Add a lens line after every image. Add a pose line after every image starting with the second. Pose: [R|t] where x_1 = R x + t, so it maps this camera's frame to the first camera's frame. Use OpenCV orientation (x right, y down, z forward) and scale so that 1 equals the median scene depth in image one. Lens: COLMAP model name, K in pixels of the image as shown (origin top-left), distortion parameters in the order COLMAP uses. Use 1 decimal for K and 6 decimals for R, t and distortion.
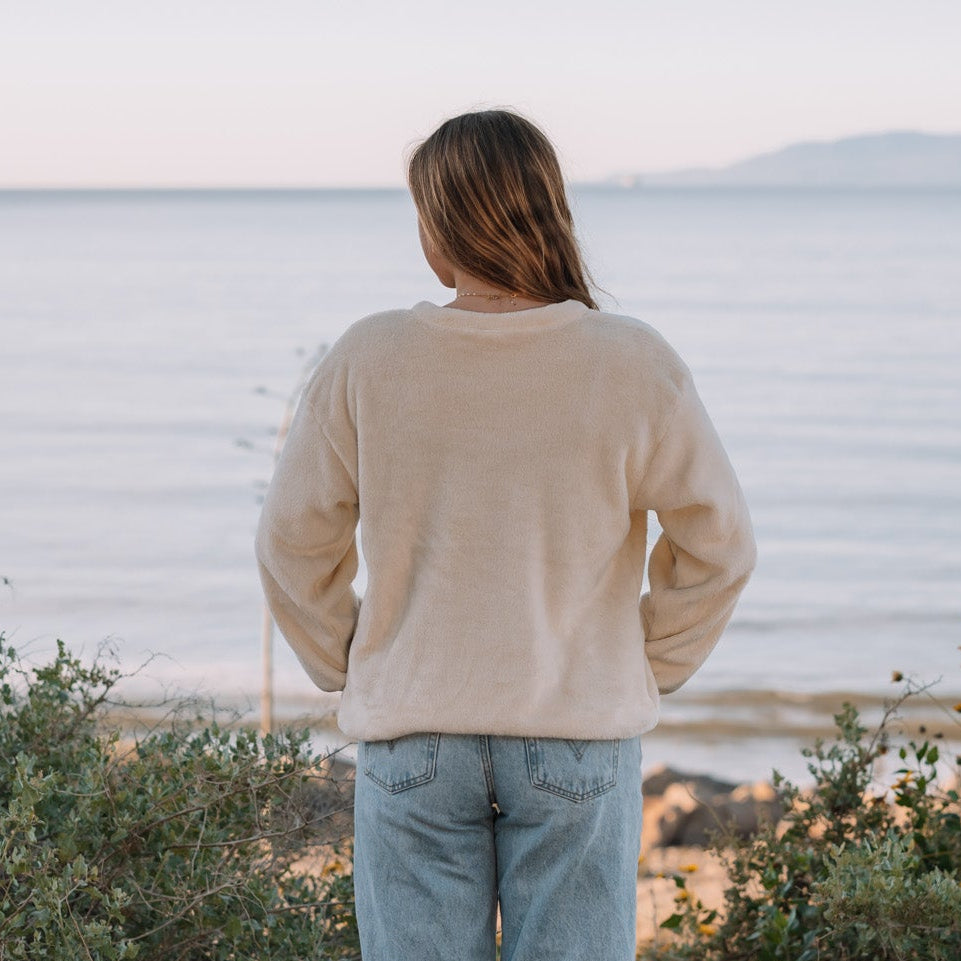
lens RADIAL K [[4170.5, 0, 437.4], [0, 4170.5, 480.7], [0, 0, 1]] dist [-0.124443, 1.852917]
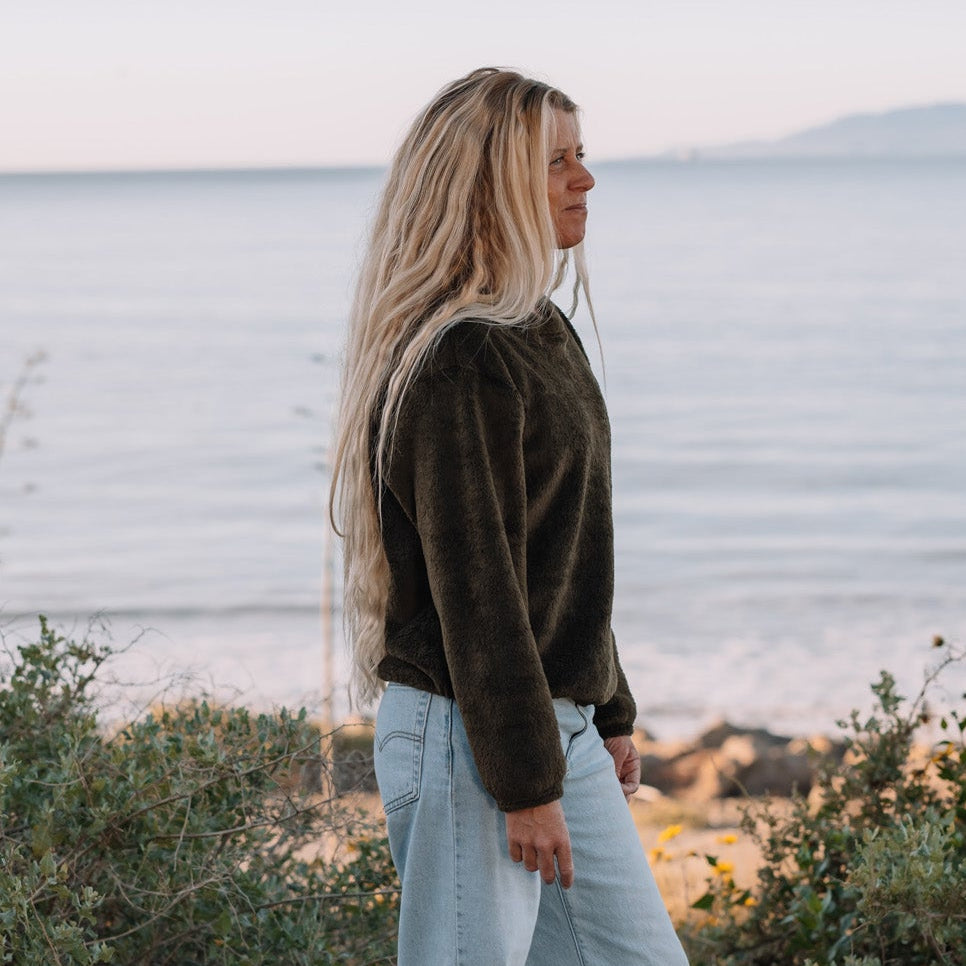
lens RADIAL K [[3971.9, 0, 481.8], [0, 3971.9, 484.1], [0, 0, 1]] dist [0.005214, -0.069782]
pose [[0.999893, -0.012681, -0.007290, 0.014610], [0.012749, 0.999875, 0.009371, 0.001405], [0.007171, -0.009463, 0.999930, 0.101447]]
